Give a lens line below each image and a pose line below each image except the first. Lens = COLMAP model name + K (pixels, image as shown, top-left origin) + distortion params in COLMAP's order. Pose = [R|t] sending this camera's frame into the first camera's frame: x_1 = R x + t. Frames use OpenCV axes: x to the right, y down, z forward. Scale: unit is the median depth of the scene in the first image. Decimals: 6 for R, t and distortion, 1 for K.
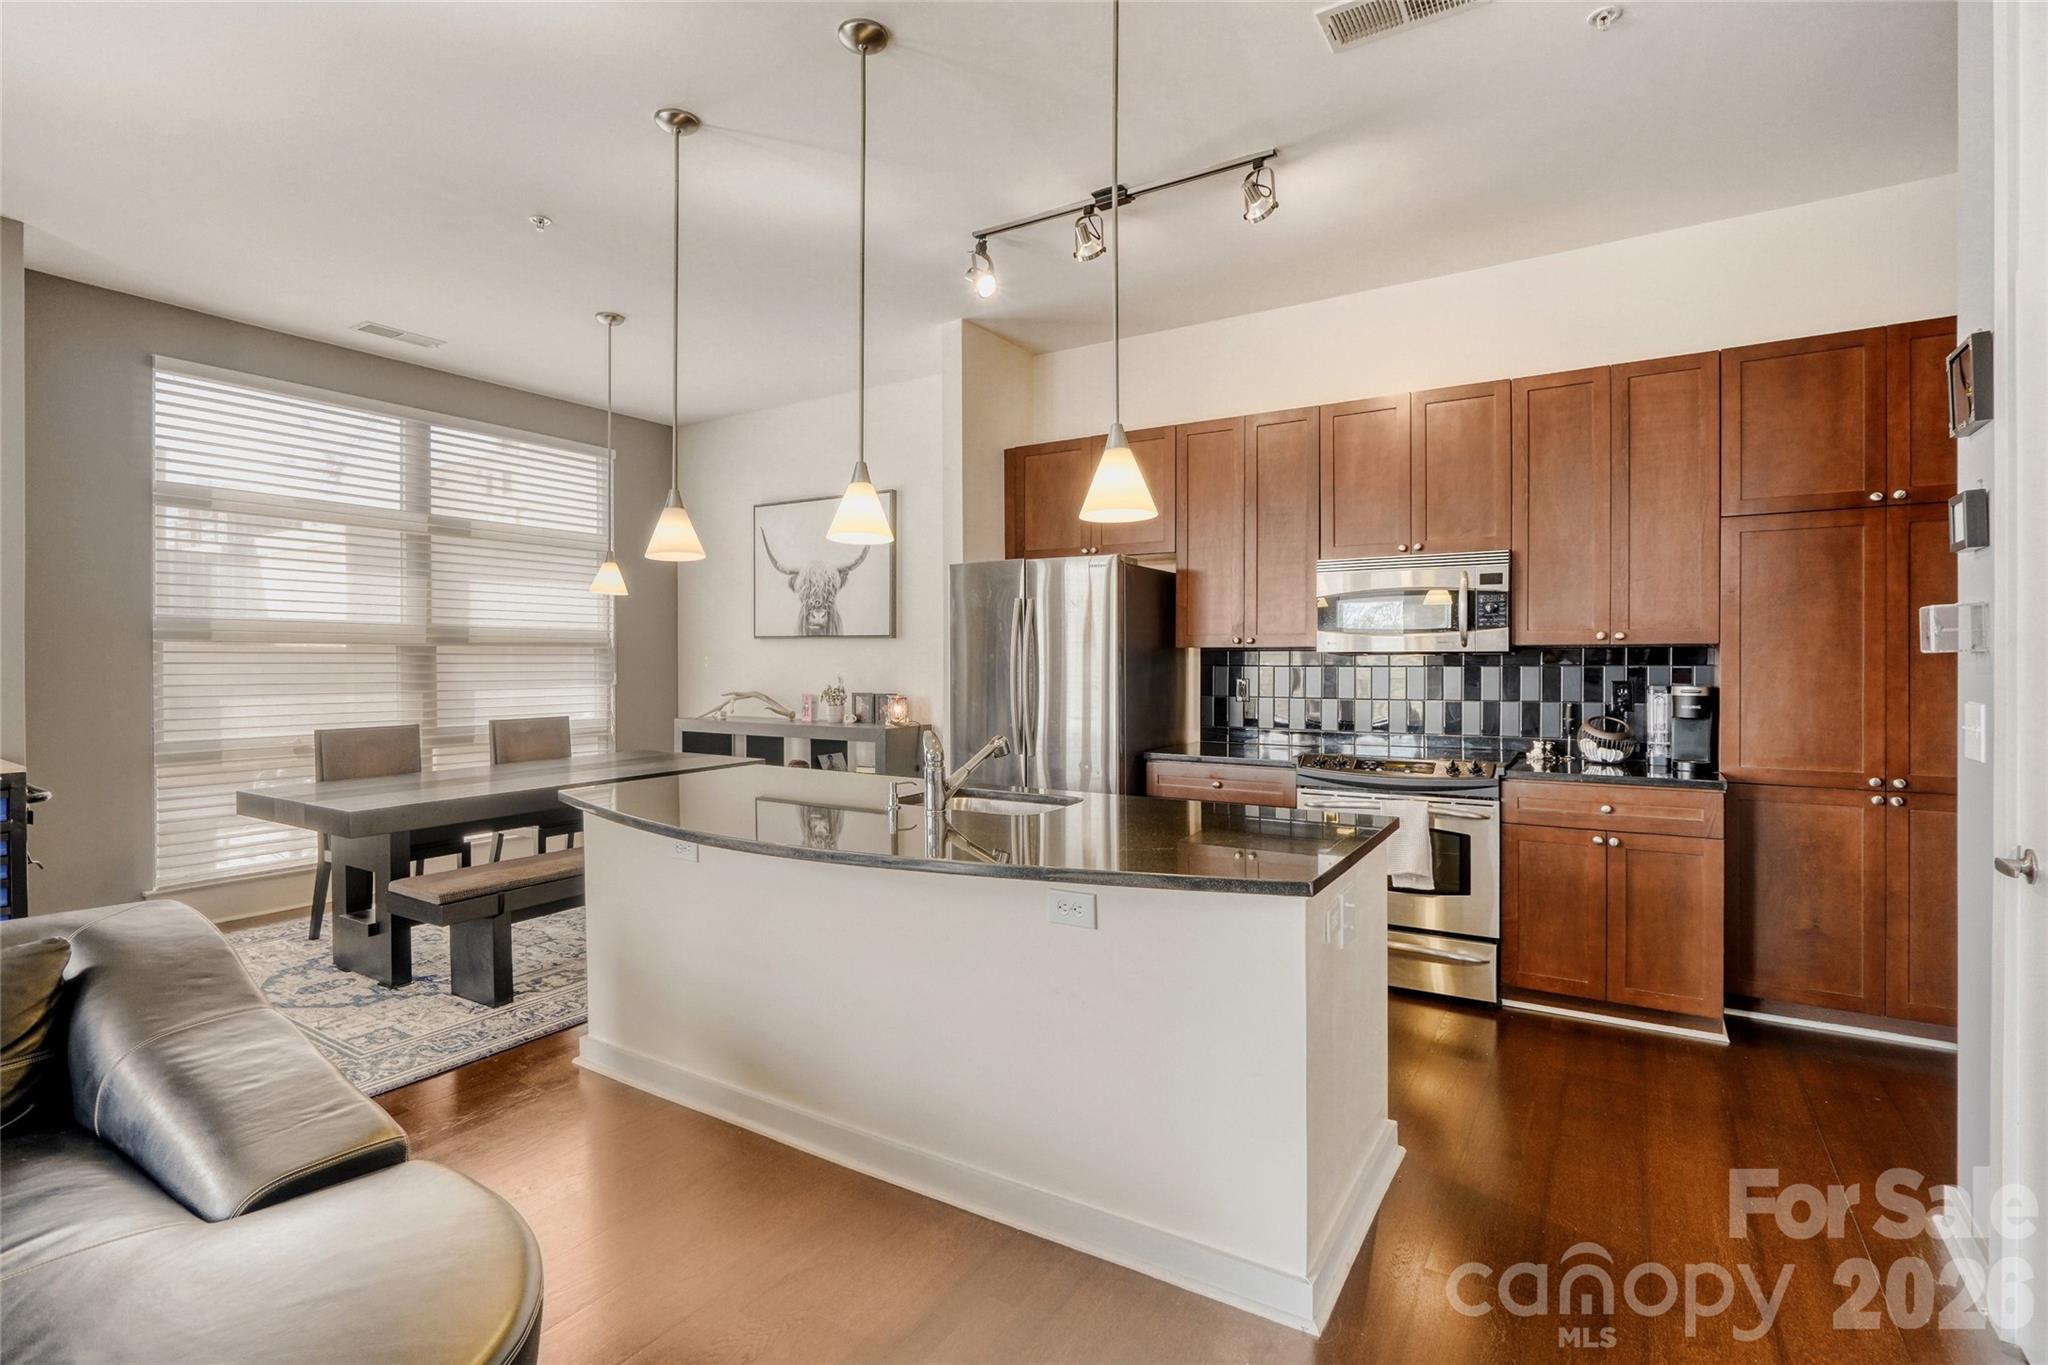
lens RADIAL K [[964.2, 0, 1002.9], [0, 964.2, 669.4], [0, 0, 1]] dist [-0.004140, 0.004726]
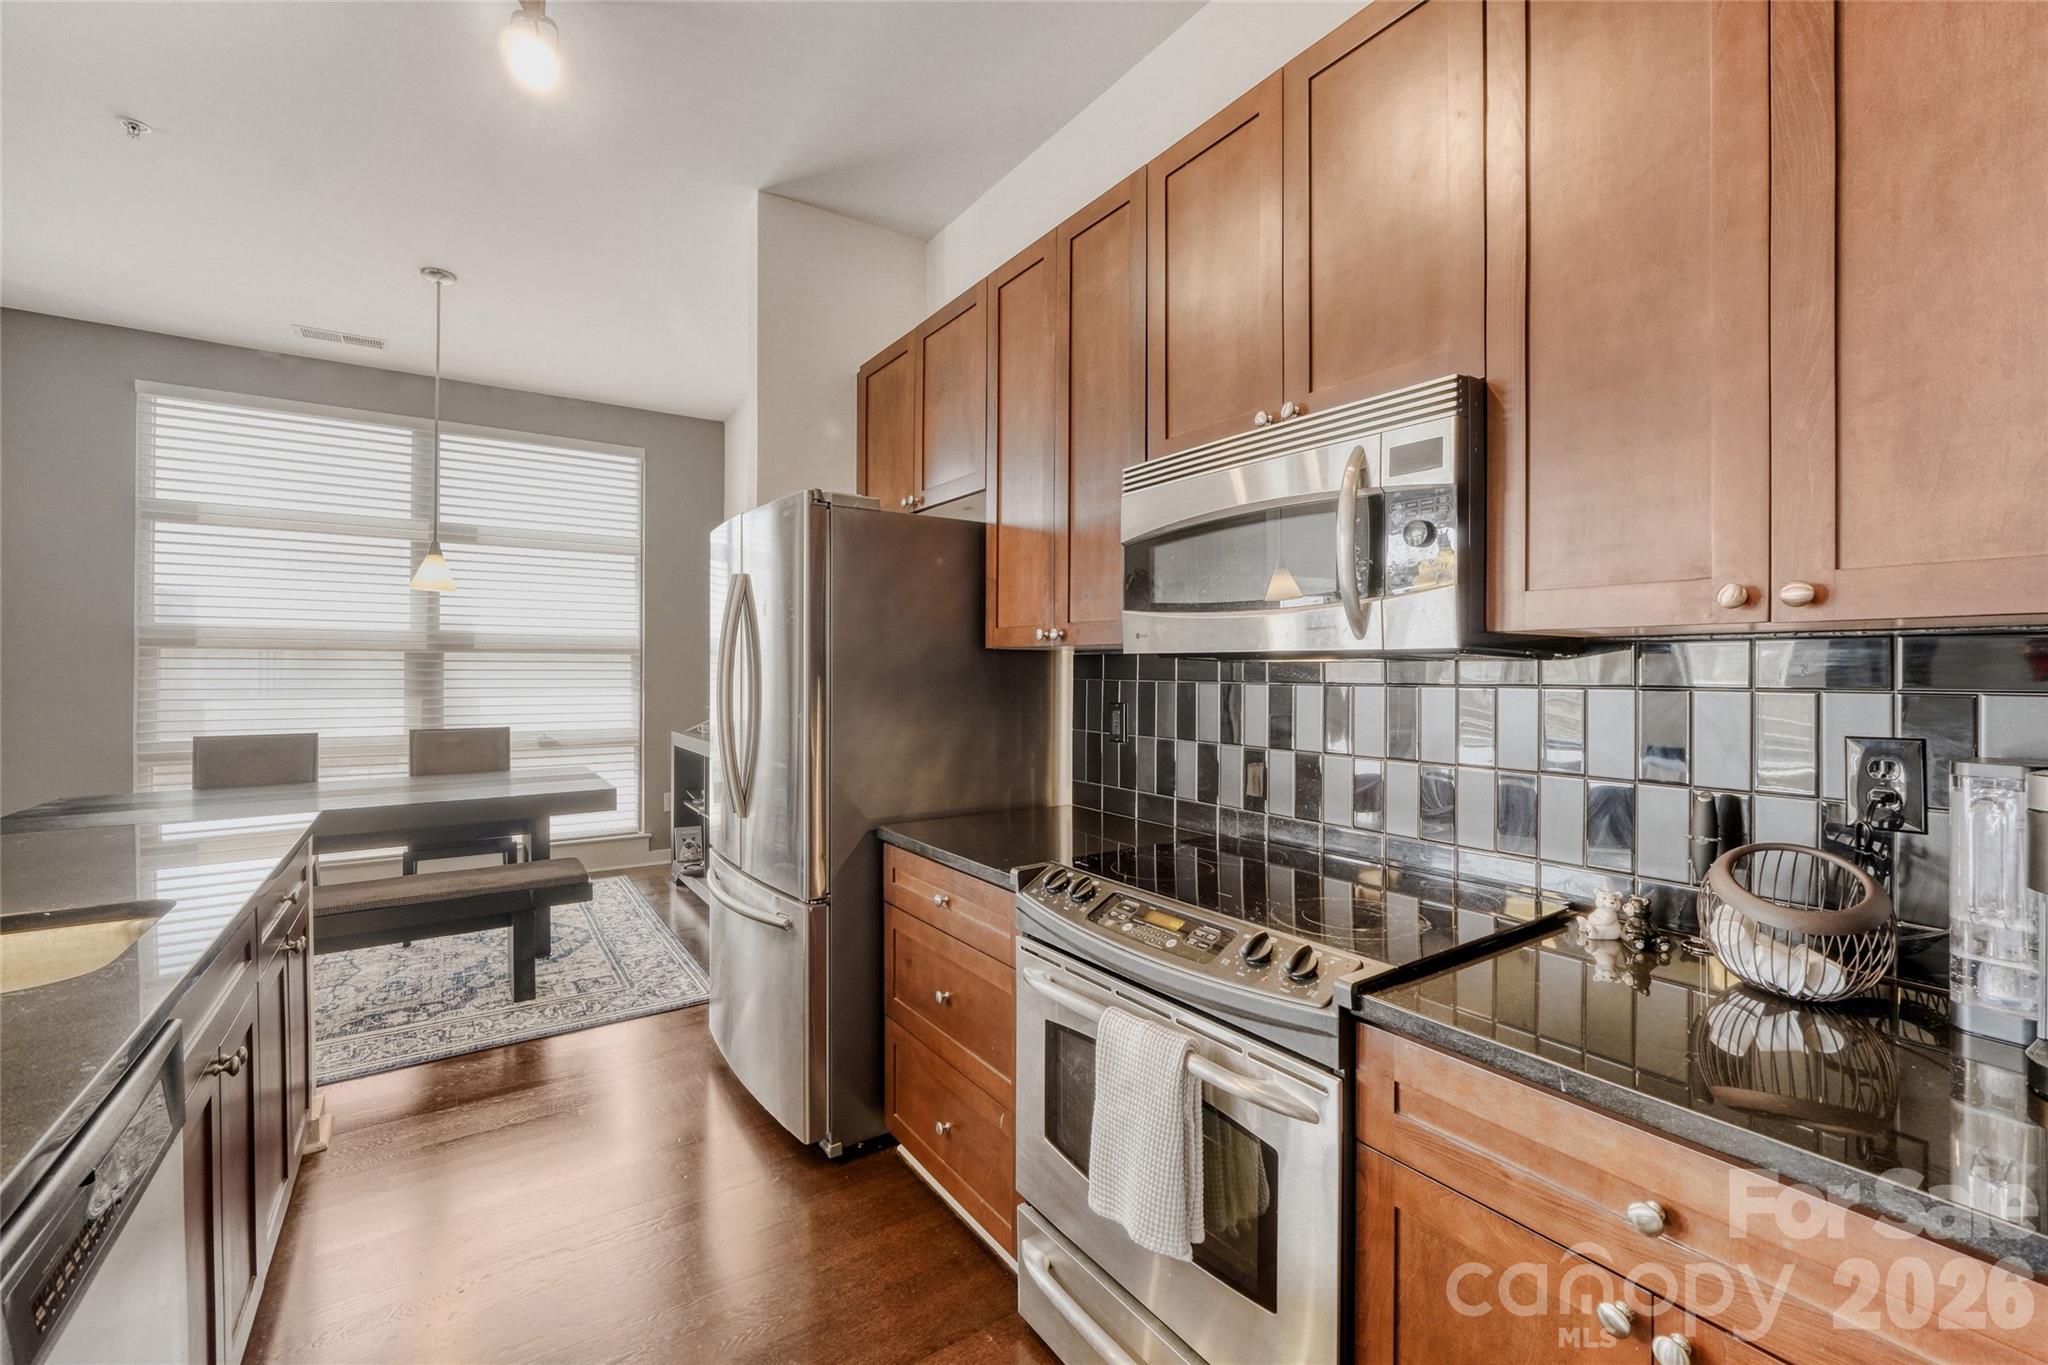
lens RADIAL K [[882.8, 0, 1027.1], [0, 882.8, 666.0], [0, 0, 1]] dist [-0.011020, 0.003917]
pose [[0.910373, 0.003532, -0.413773, 0.480822], [-0.010484, 0.999839, -0.014532, -0.004812], [0.413655, 0.017568, 0.910264, 0.588418]]
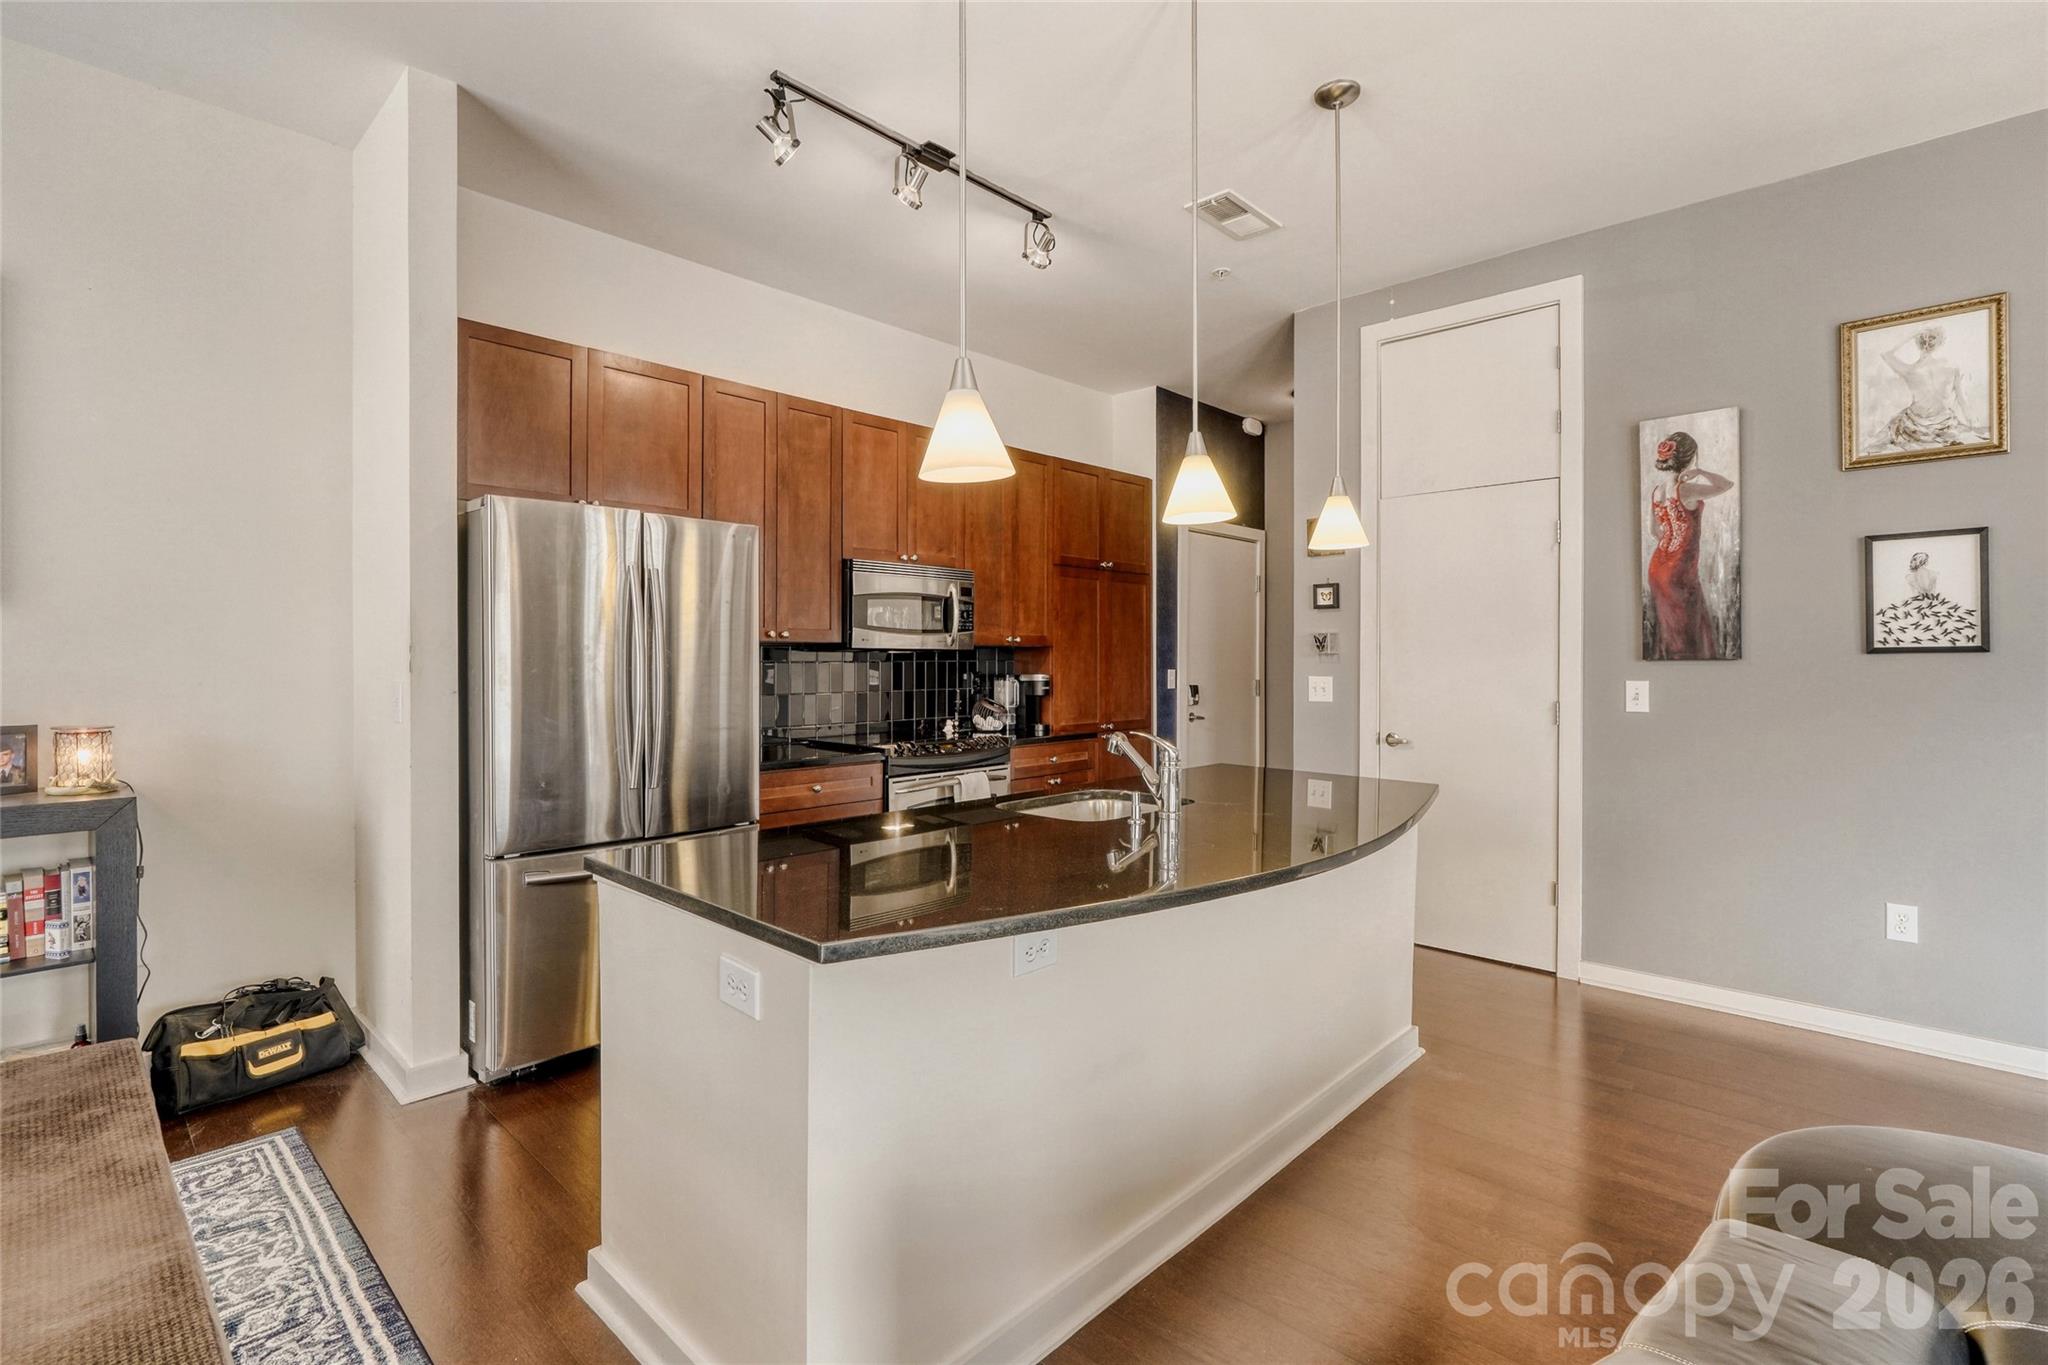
lens RADIAL K [[964.2, 0, 1060.4], [0, 964.2, 659.4], [0, 0, 1]] dist [-0.004140, 0.004726]
pose [[0.162160, 0.009692, 0.986717, -0.669170], [0.005438, 0.999928, -0.010716, 0.007499], [-0.986749, 0.007103, 0.162096, 0.620998]]
